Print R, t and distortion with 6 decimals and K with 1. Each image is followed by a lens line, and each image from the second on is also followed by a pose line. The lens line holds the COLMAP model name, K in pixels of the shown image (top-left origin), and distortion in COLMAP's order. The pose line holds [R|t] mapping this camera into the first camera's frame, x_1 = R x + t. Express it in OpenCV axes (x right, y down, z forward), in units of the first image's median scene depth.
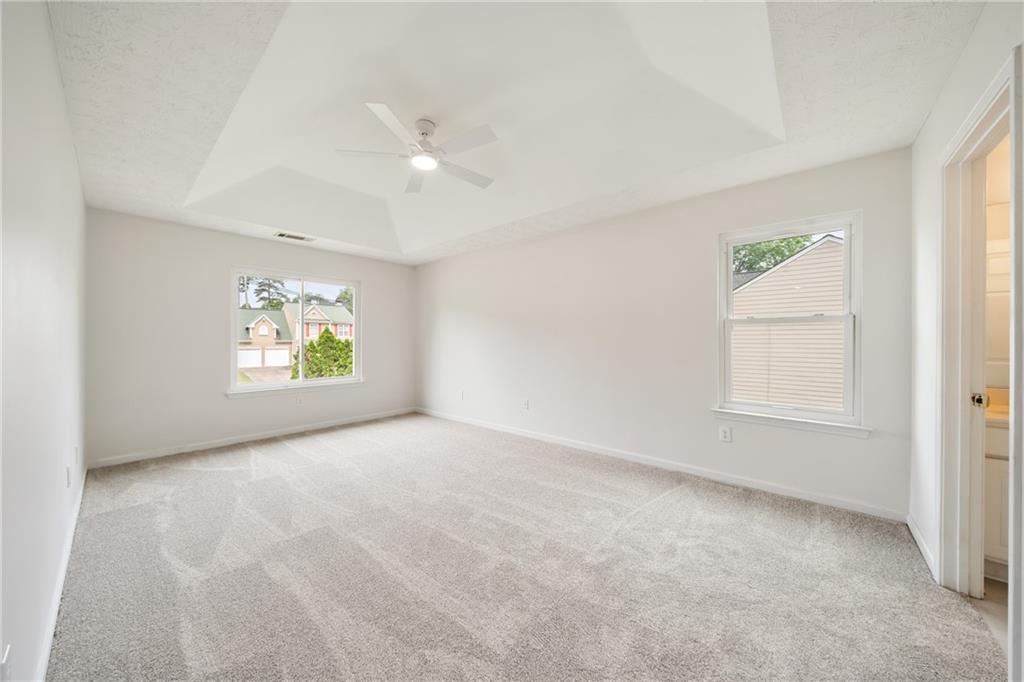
lens RADIAL K [[352.4, 0, 506.9], [0, 352.4, 340.4], [0, 0, 1]] dist [-0.003686, 0.000018]
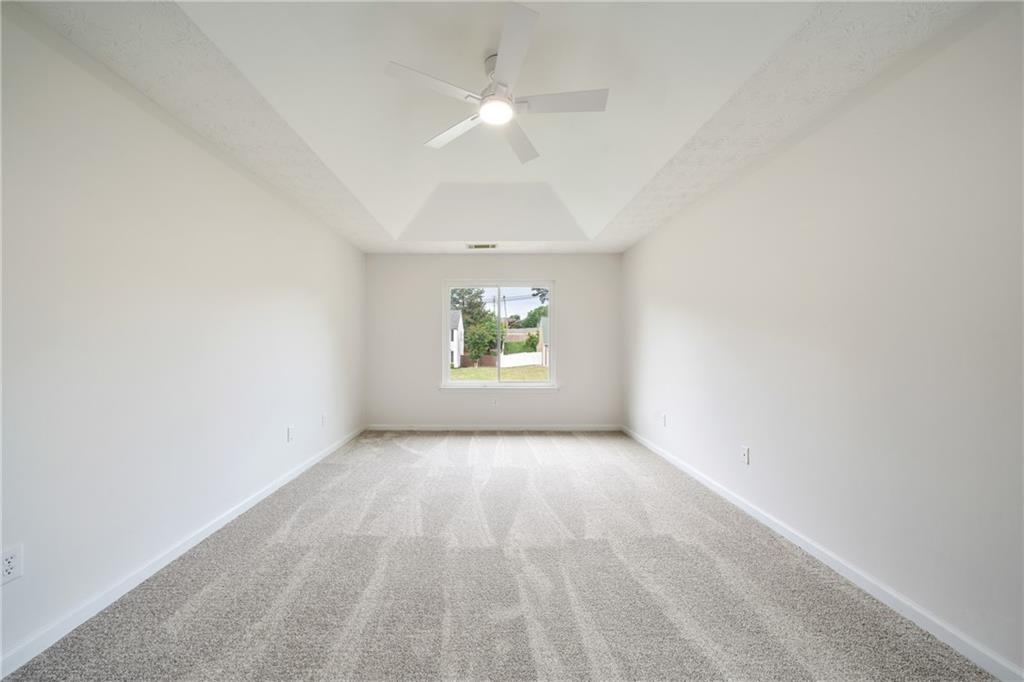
lens RADIAL K [[352.4, 0, 513.0], [0, 352.4, 342.8], [0, 0, 1]] dist [-0.003686, 0.000018]
pose [[0.657192, -0.000338, -0.753723, 0.310205], [-0.001246, 0.999998, -0.001536, -0.001356], [0.753722, 0.001949, 0.657190, 0.440883]]
